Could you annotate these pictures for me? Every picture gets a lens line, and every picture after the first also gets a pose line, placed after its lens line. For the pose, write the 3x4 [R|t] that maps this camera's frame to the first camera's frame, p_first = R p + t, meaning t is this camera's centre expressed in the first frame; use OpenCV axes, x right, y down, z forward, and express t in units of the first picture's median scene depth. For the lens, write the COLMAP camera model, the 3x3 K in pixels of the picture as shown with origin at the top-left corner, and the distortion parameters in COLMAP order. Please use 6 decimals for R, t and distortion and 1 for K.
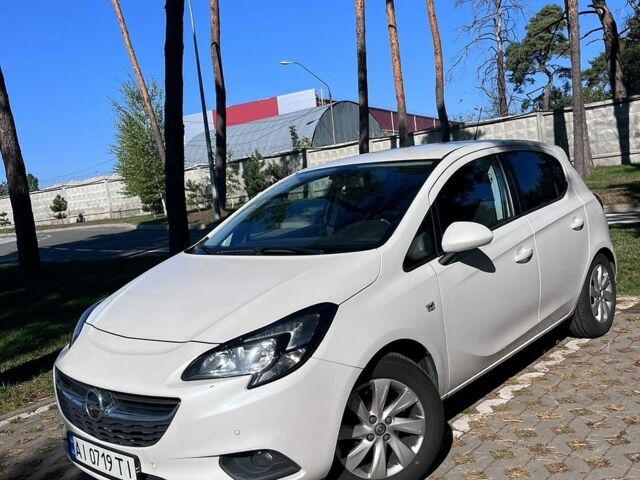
lens RADIAL K [[640.7, 0, 318.9], [0, 640.7, 244.4], [0, 0, 1]] dist [0.006081, 0.021678]
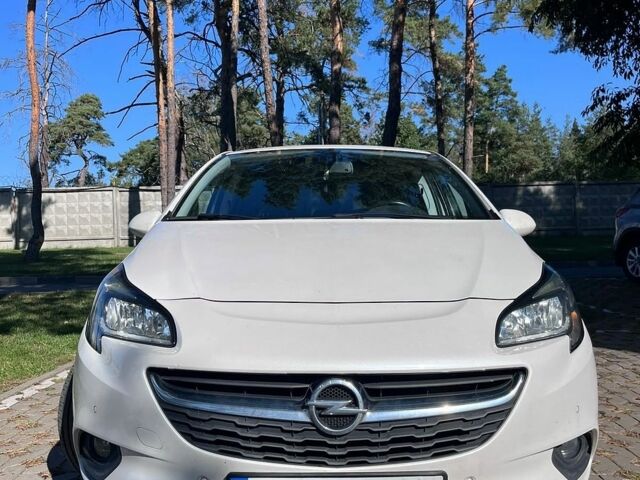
lens RADIAL K [[640.7, 0, 318.9], [0, 640.7, 244.4], [0, 0, 1]] dist [0.006081, 0.021678]
pose [[0.754885, 0.088204, 0.649899, -0.091336], [-0.002482, 0.991293, -0.131654, 0.021271], [-0.655853, 0.097771, 0.748531, 0.065223]]
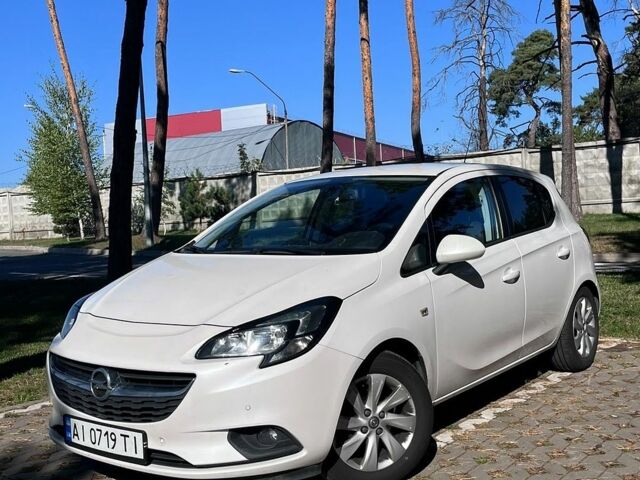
lens RADIAL K [[768.0, 0, 320.0], [0, 768.0, 240.0], [0, 0, 1]] dist [0.023966, -0.034210]
pose [[0.995150, 0.062582, 0.075893, -0.012954], [-0.057479, 0.996052, -0.067649, 0.009981], [-0.079827, 0.062959, 0.994818, -0.031799]]
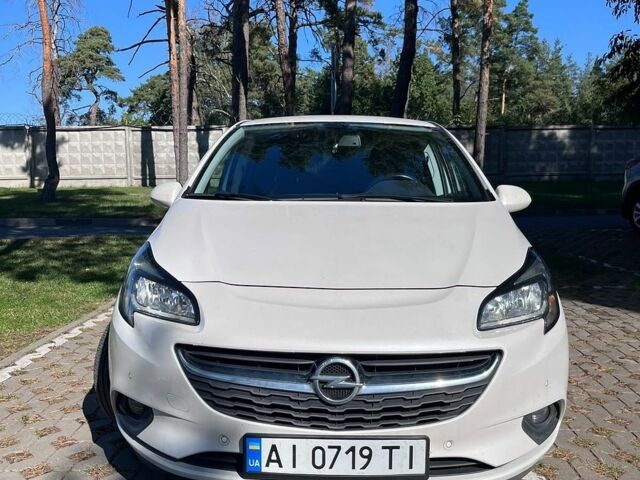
lens RADIAL K [[637.6, 0, 318.9], [0, 637.6, 252.7], [0, 0, 1]] dist [0.008295, 0.012001]
pose [[0.765074, 0.030072, 0.643240, -0.097732], [-0.019041, 0.999529, -0.024081, 0.015070], [-0.643660, 0.006176, 0.765286, 0.056803]]
